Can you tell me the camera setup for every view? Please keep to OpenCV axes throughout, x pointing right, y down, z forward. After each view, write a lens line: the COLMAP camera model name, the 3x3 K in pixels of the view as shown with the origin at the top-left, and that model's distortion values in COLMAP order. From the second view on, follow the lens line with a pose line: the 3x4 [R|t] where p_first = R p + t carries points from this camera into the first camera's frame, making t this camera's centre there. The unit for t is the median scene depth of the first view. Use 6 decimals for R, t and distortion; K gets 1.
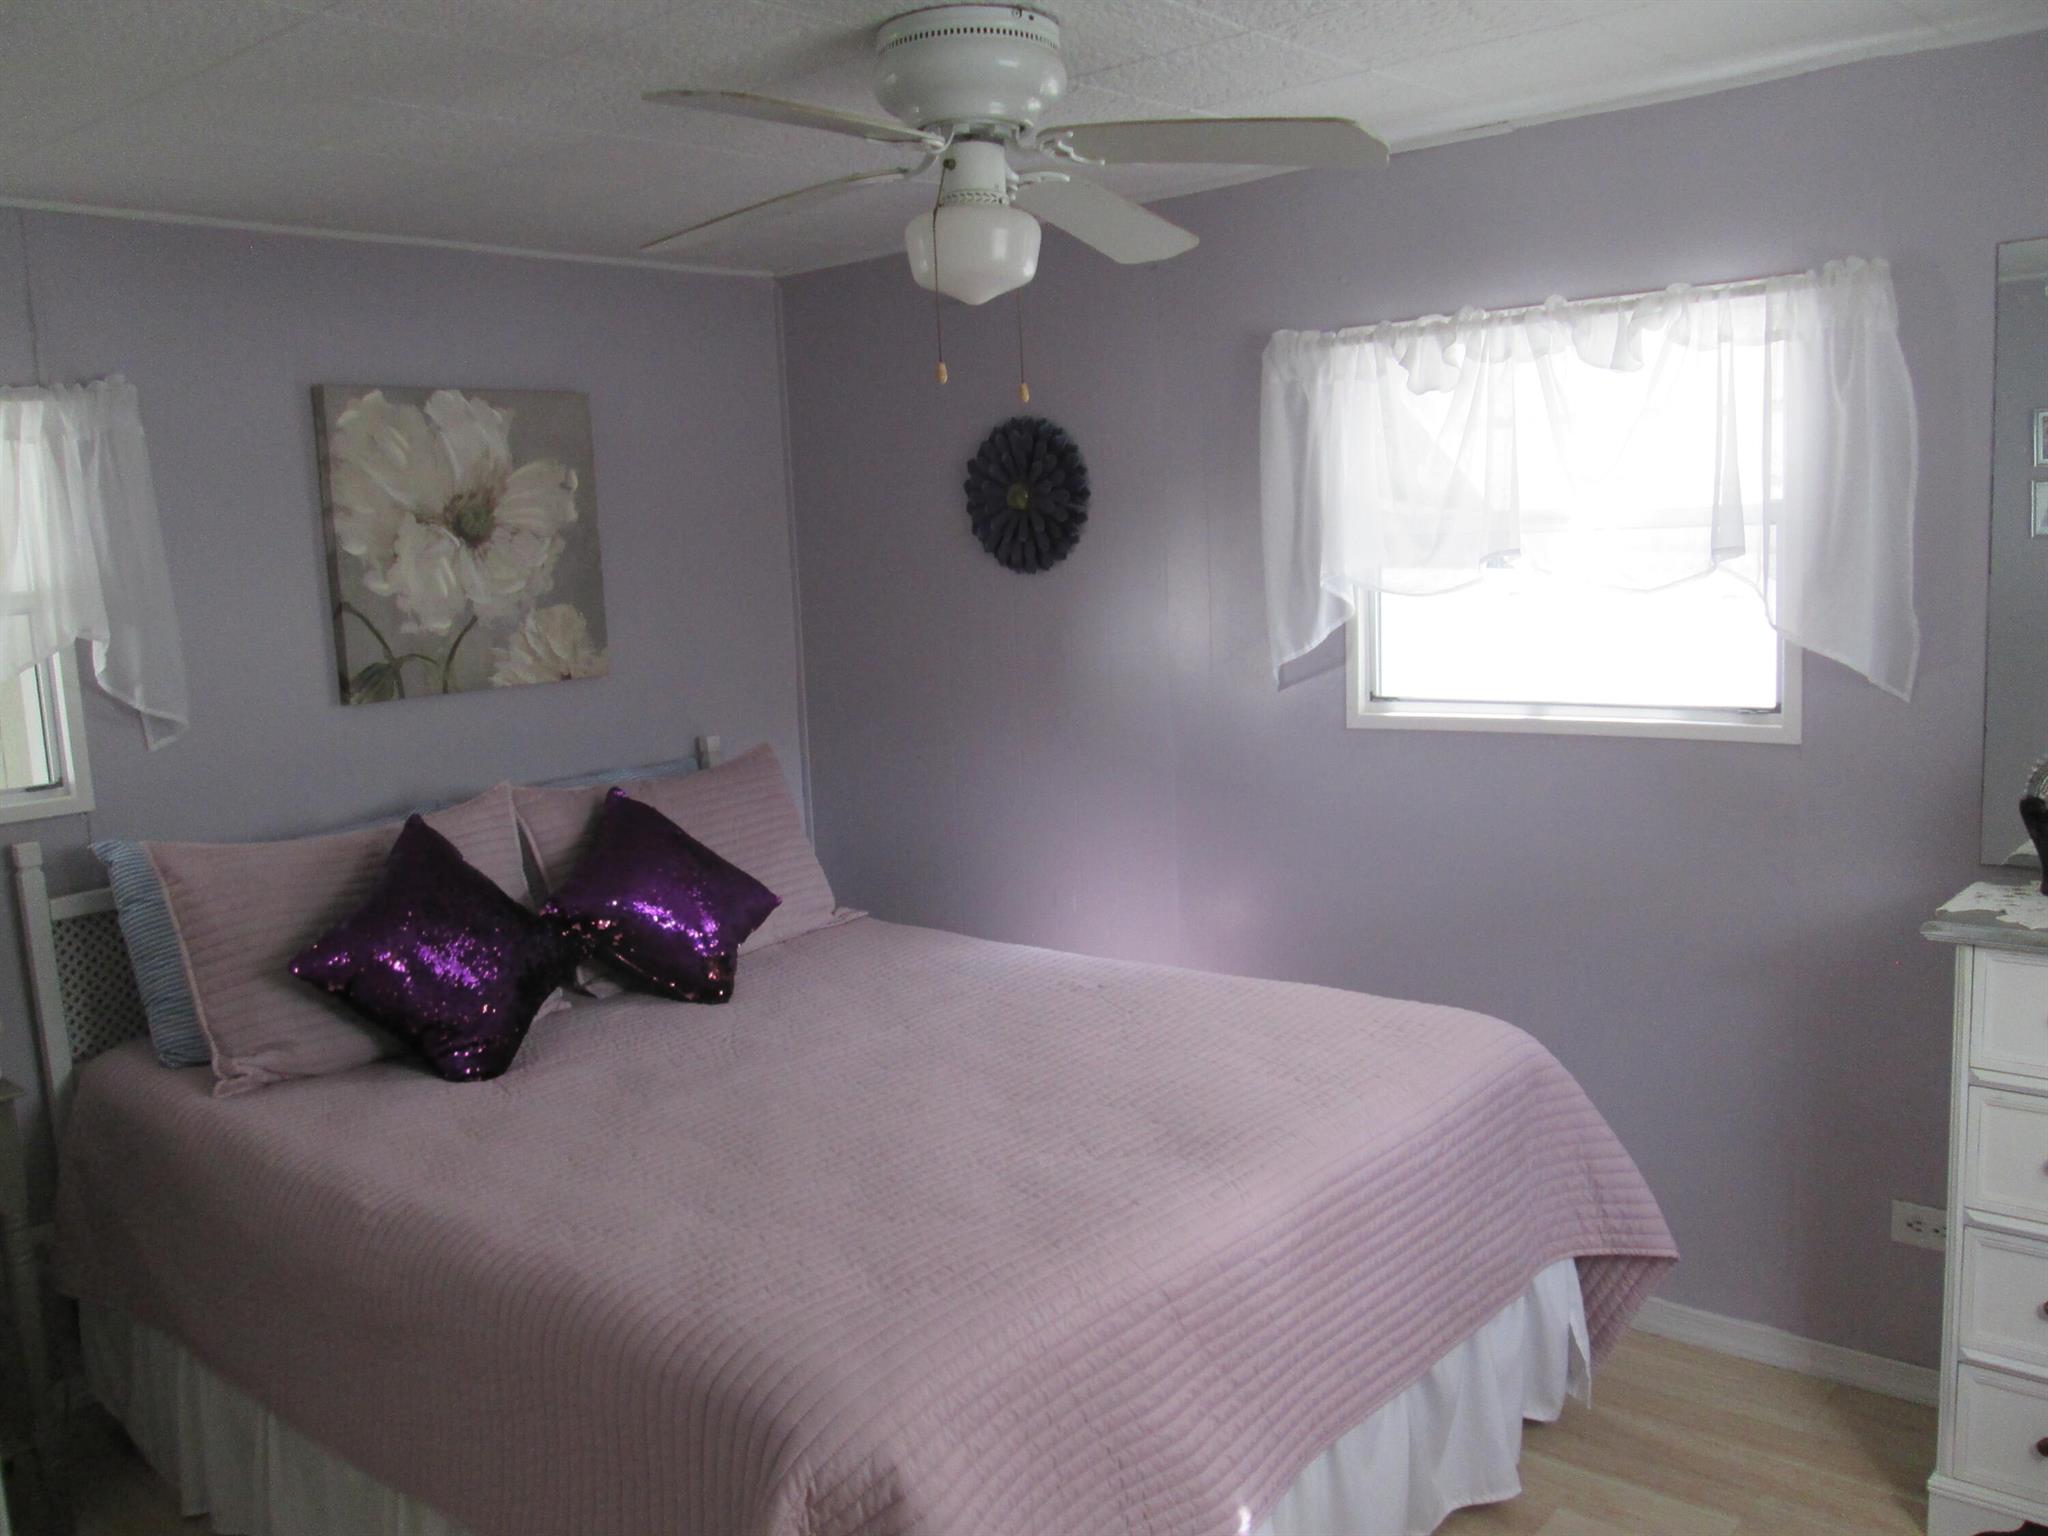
lens RADIAL K [[1688.2, 0, 1026.0], [0, 1688.2, 761.6], [0, 0, 1]] dist [-0.051903, 0.015553]
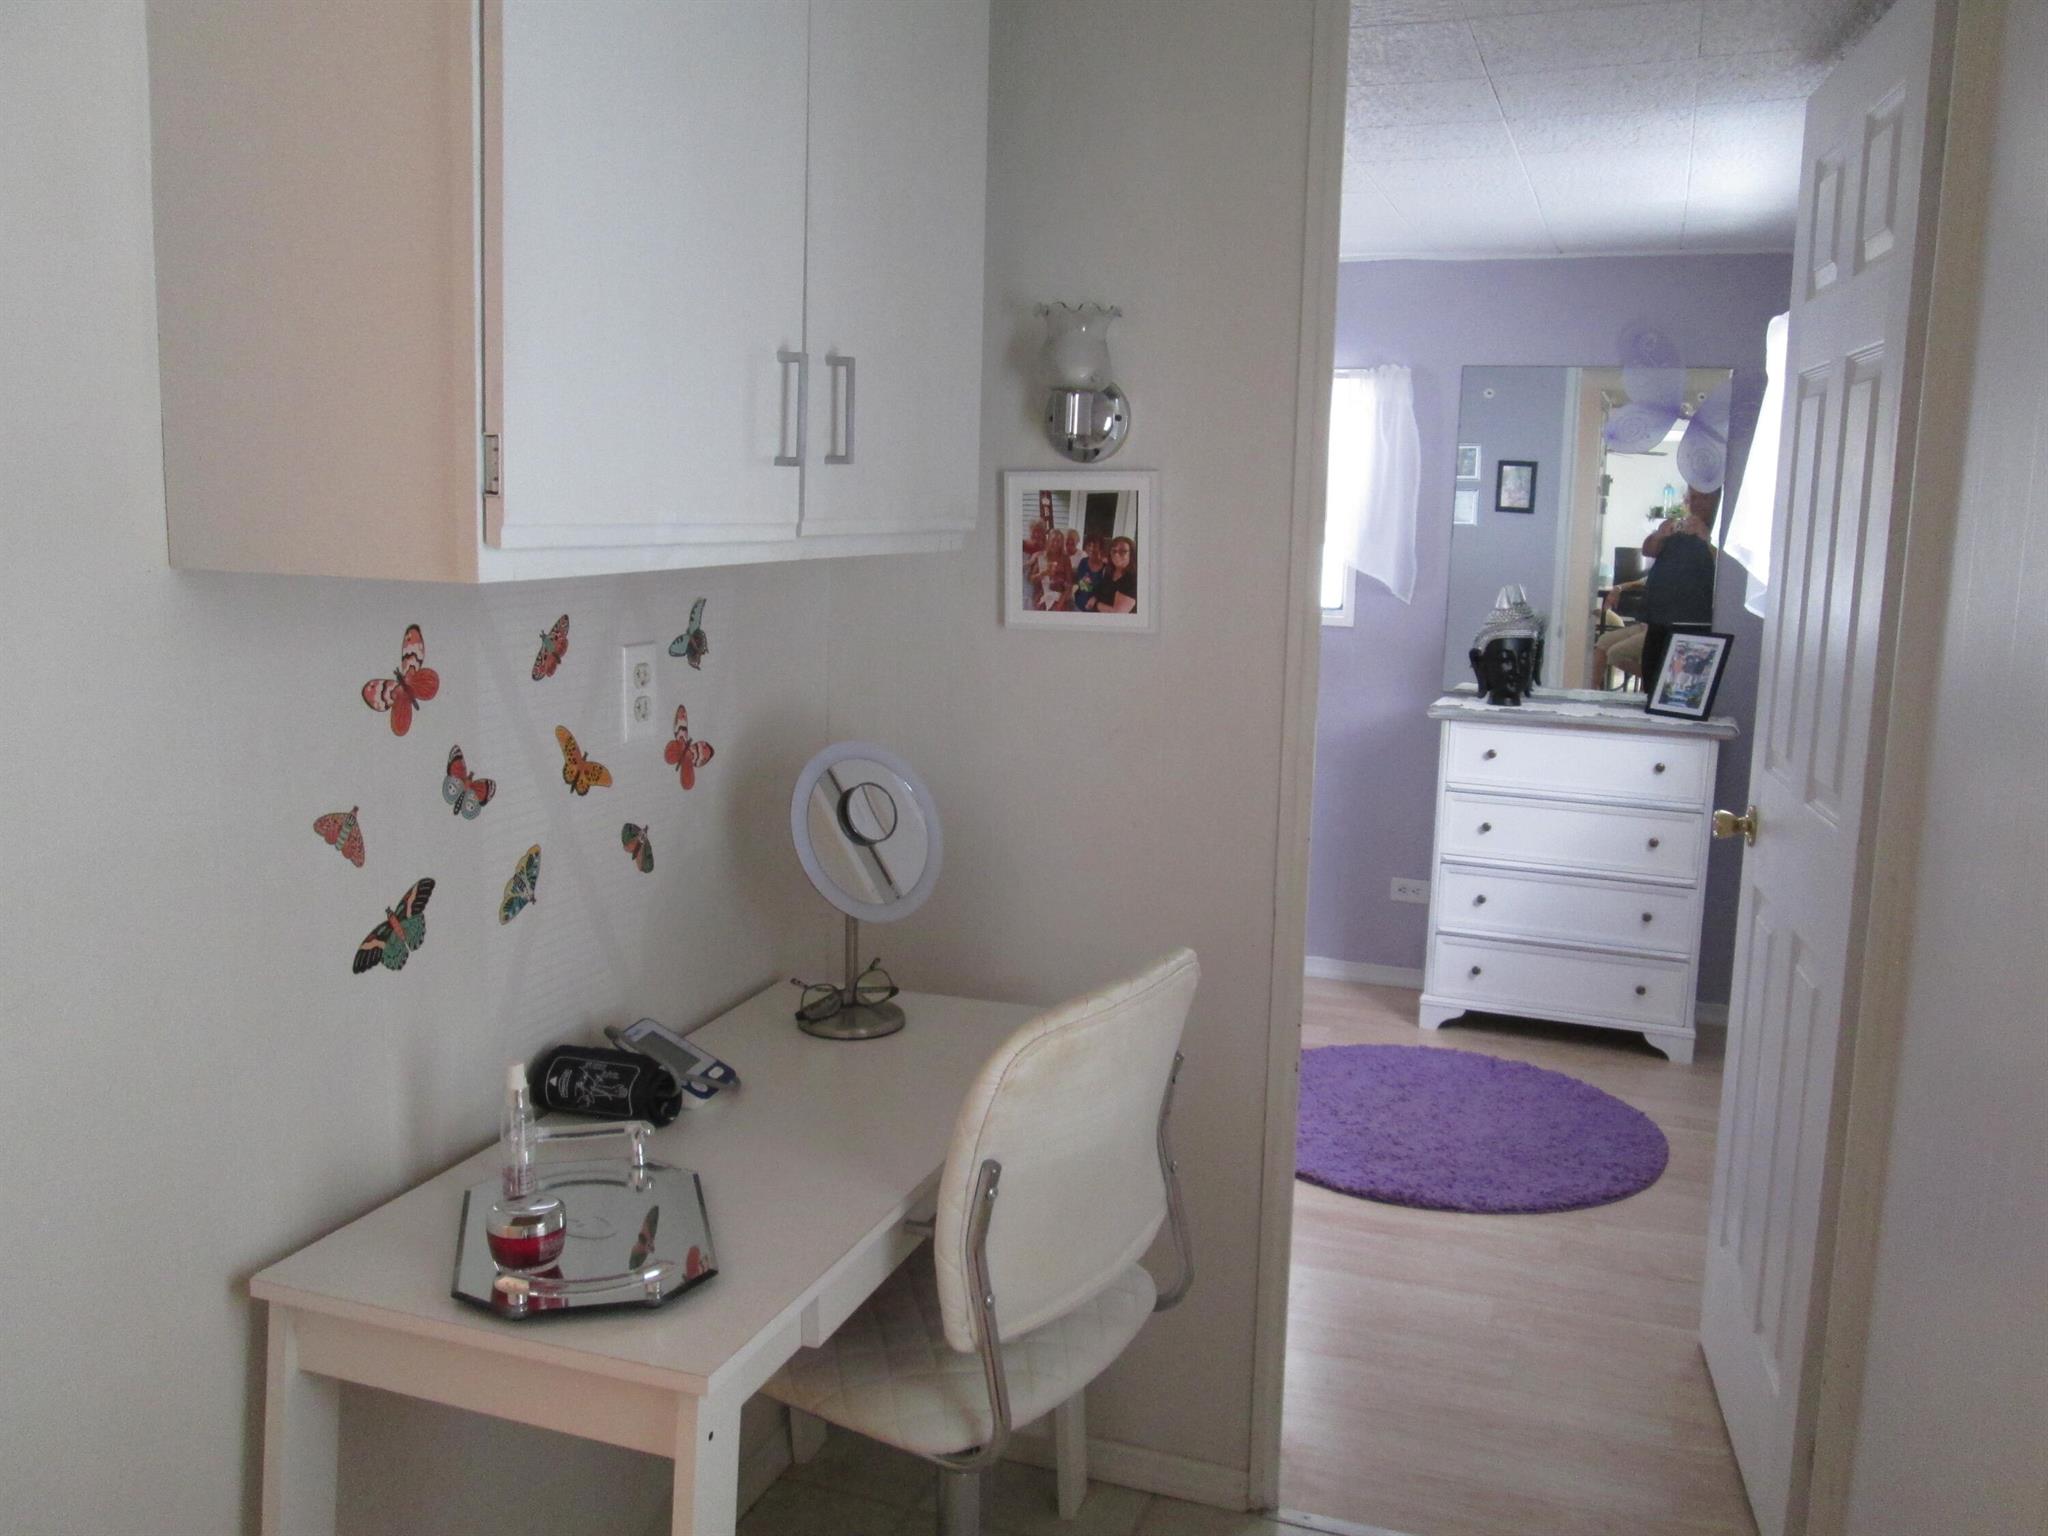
lens RADIAL K [[1688.2, 0, 1026.0], [0, 1688.2, 761.6], [0, 0, 1]] dist [-0.051903, 0.015553]
pose [[0.933195, 0.015078, 0.359054, -0.243145], [-0.021498, 0.999672, 0.013894, 0.055137], [-0.358727, -0.020685, 0.933213, -0.272404]]
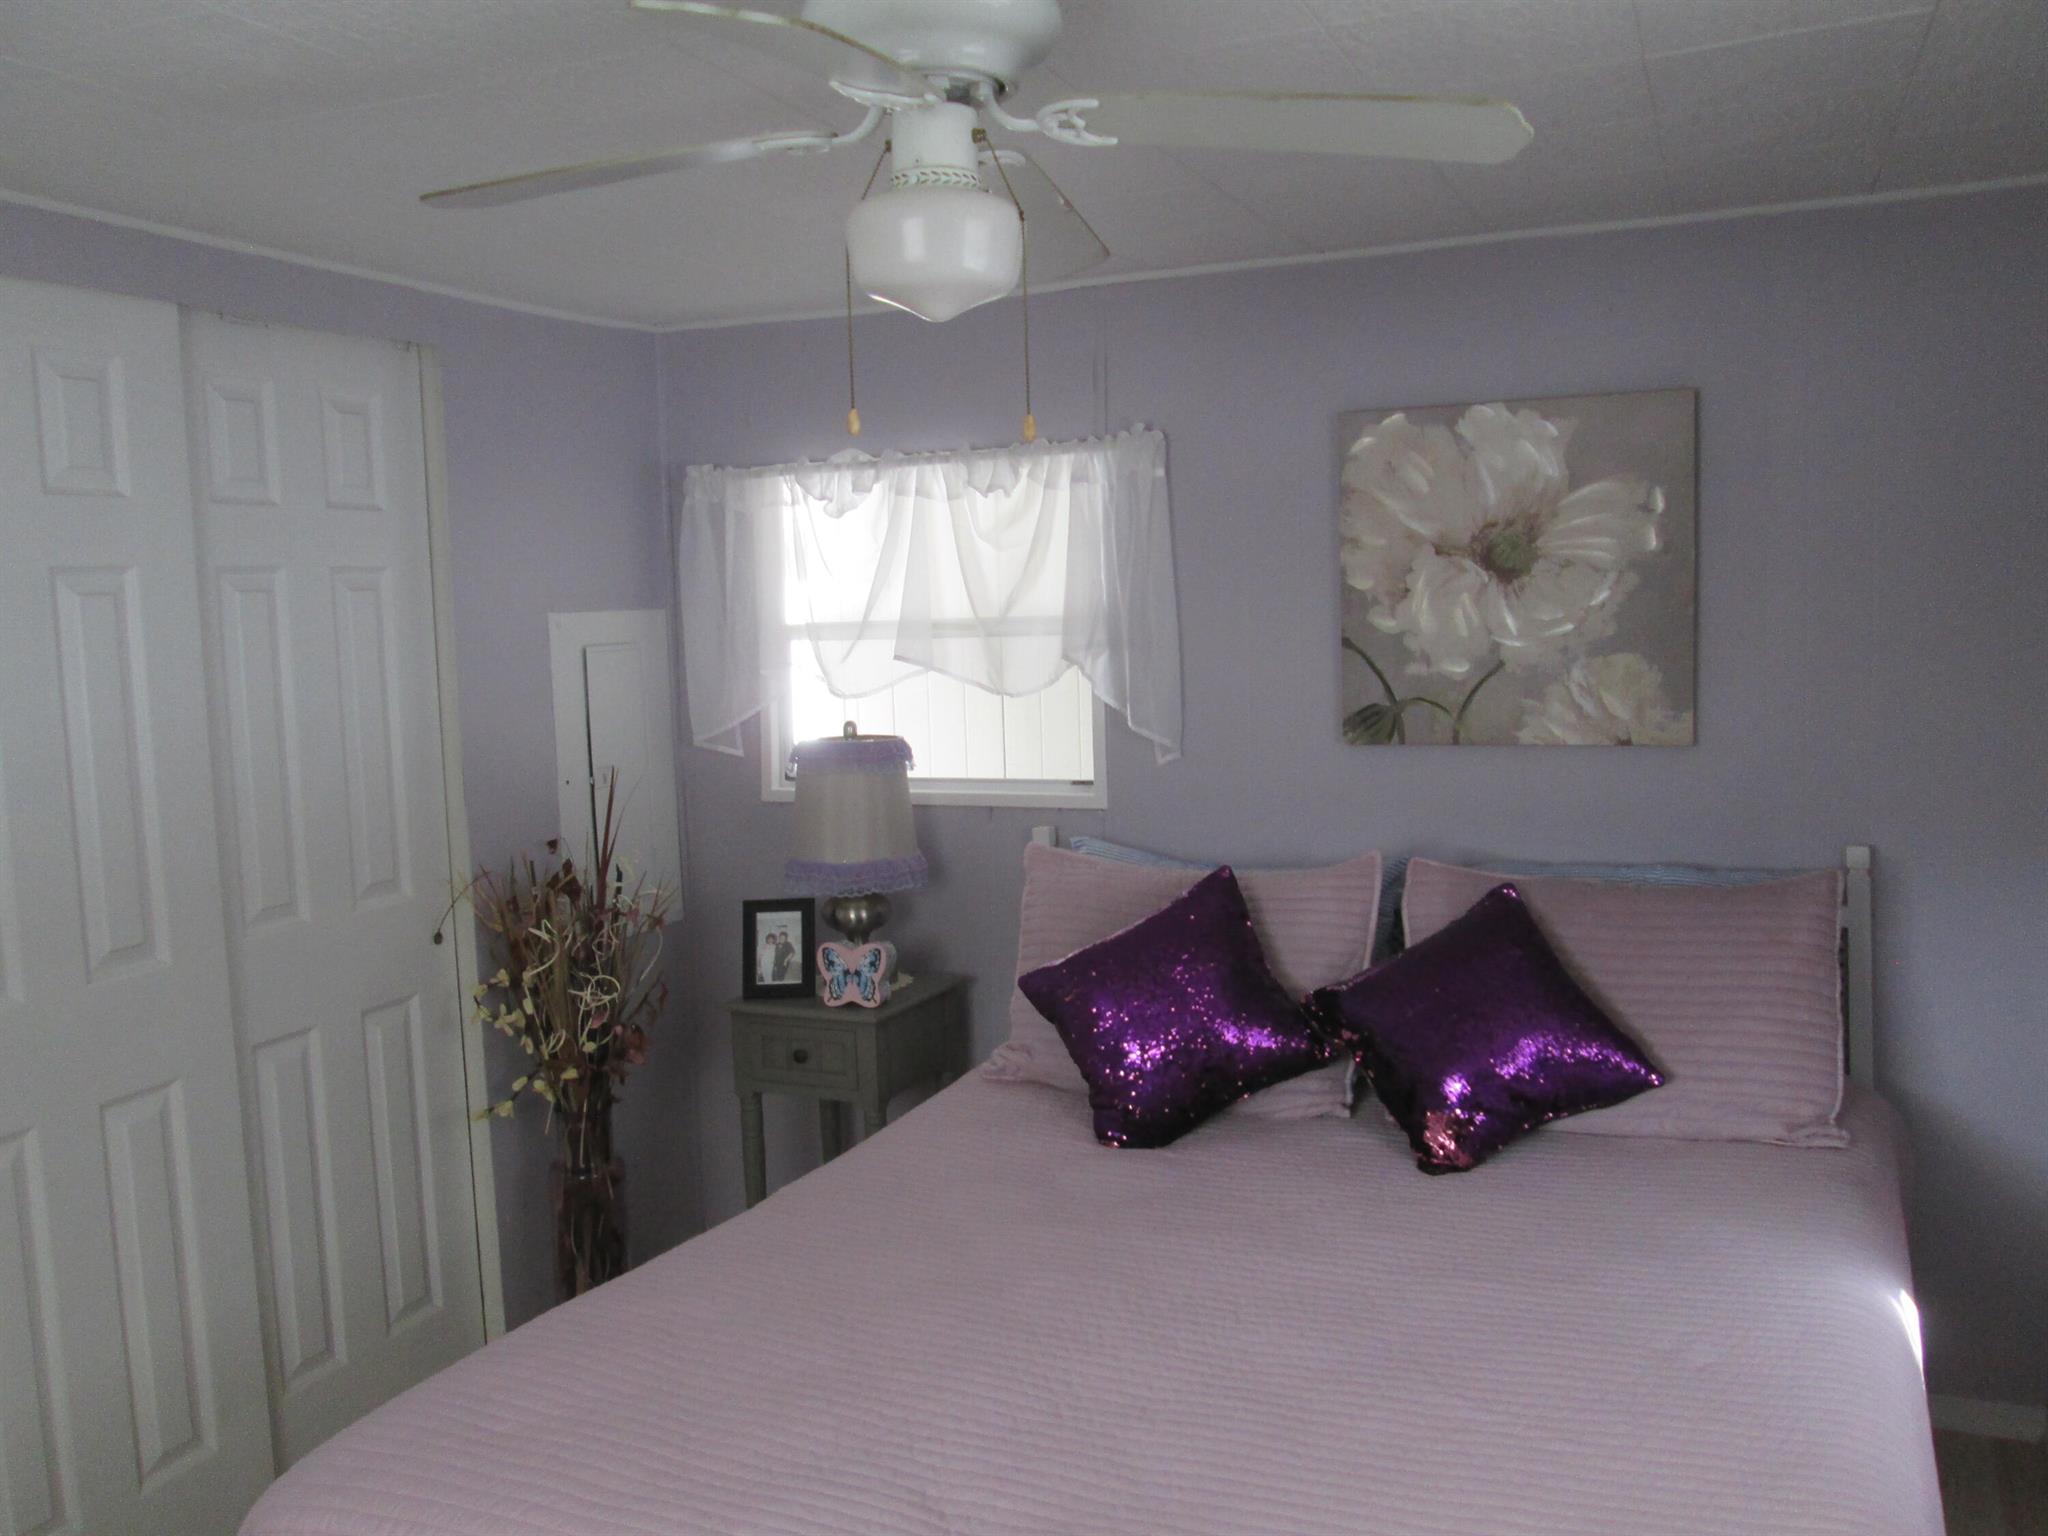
lens RADIAL K [[1688.2, 0, 1026.0], [0, 1688.2, 761.6], [0, 0, 1]] dist [-0.051903, 0.015553]
pose [[0.309251, 0.129260, -0.942155, 0.434196], [-0.111077, 0.988848, 0.099206, -0.095668], [0.944471, 0.073972, 0.320160, 0.497453]]
